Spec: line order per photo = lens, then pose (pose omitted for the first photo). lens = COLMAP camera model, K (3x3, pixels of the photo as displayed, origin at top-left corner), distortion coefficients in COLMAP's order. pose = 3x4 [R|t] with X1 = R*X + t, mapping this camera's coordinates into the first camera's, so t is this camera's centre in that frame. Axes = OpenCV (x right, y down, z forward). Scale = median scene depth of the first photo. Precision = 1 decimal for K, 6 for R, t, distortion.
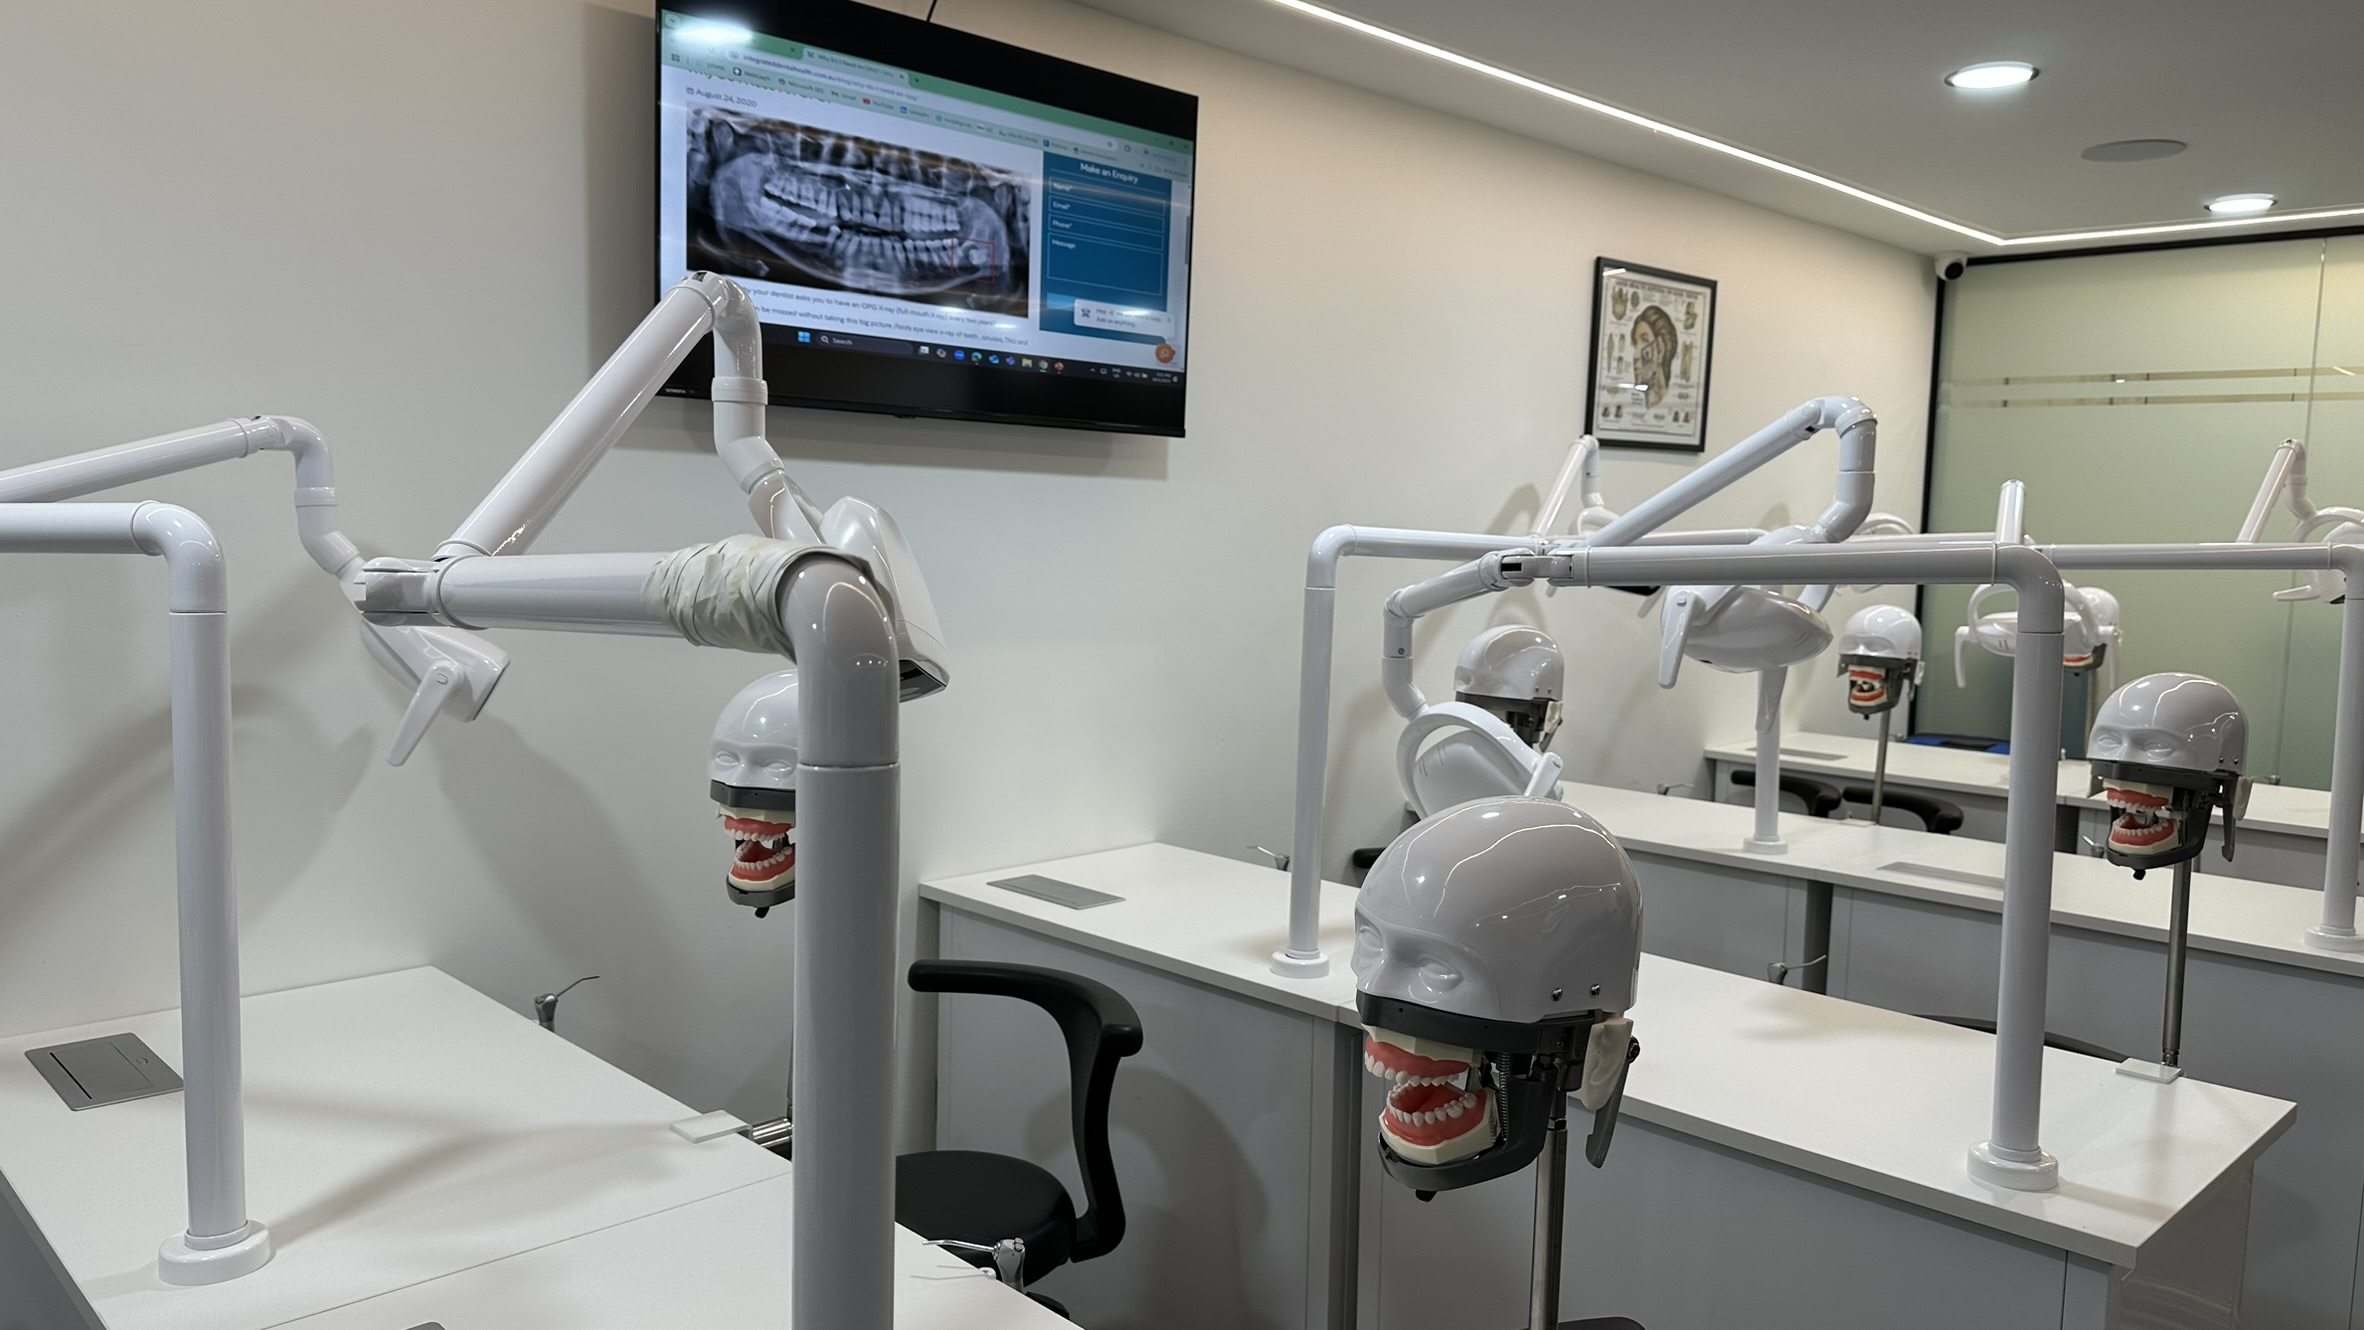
lens RADIAL K [[1683.9, 0, 1182.9], [0, 1683.9, 659.0], [0, 0, 1]] dist [0.043269, -0.016755]
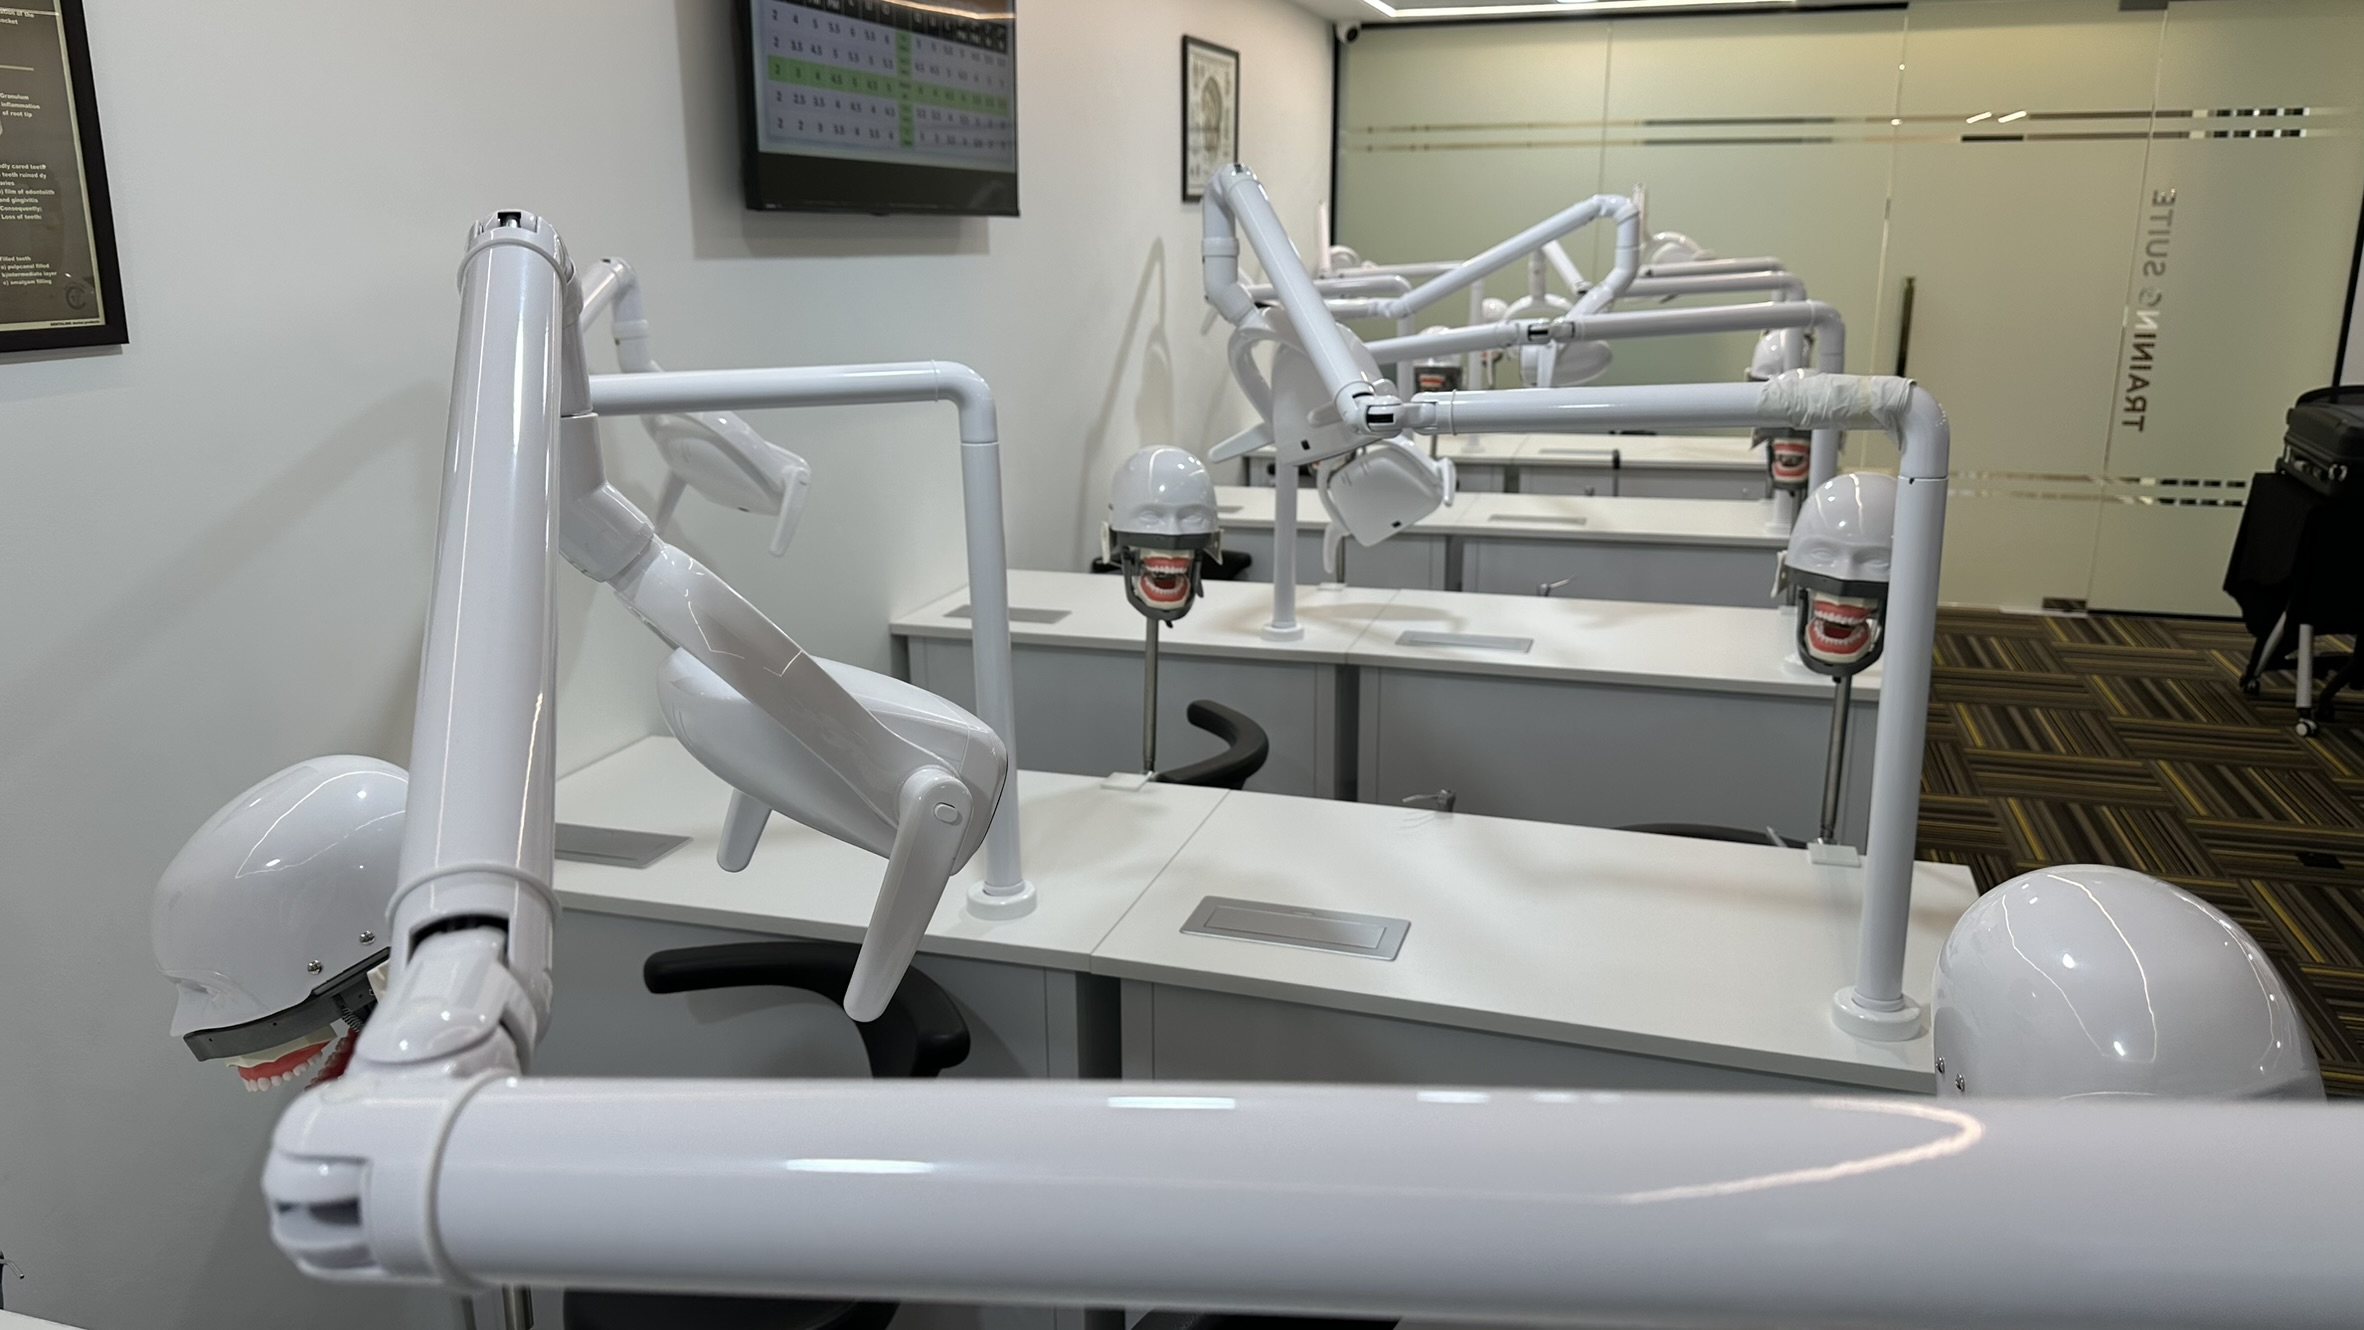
lens RADIAL K [[1683.9, 0, 1179.2], [0, 1683.9, 663.8], [0, 0, 1]] dist [0.043269, -0.016755]
pose [[0.885624, -0.148552, 0.440002, -0.328925], [0.071077, 0.979654, 0.187686, -0.030018], [-0.458931, -0.134945, 0.878164, -0.086601]]
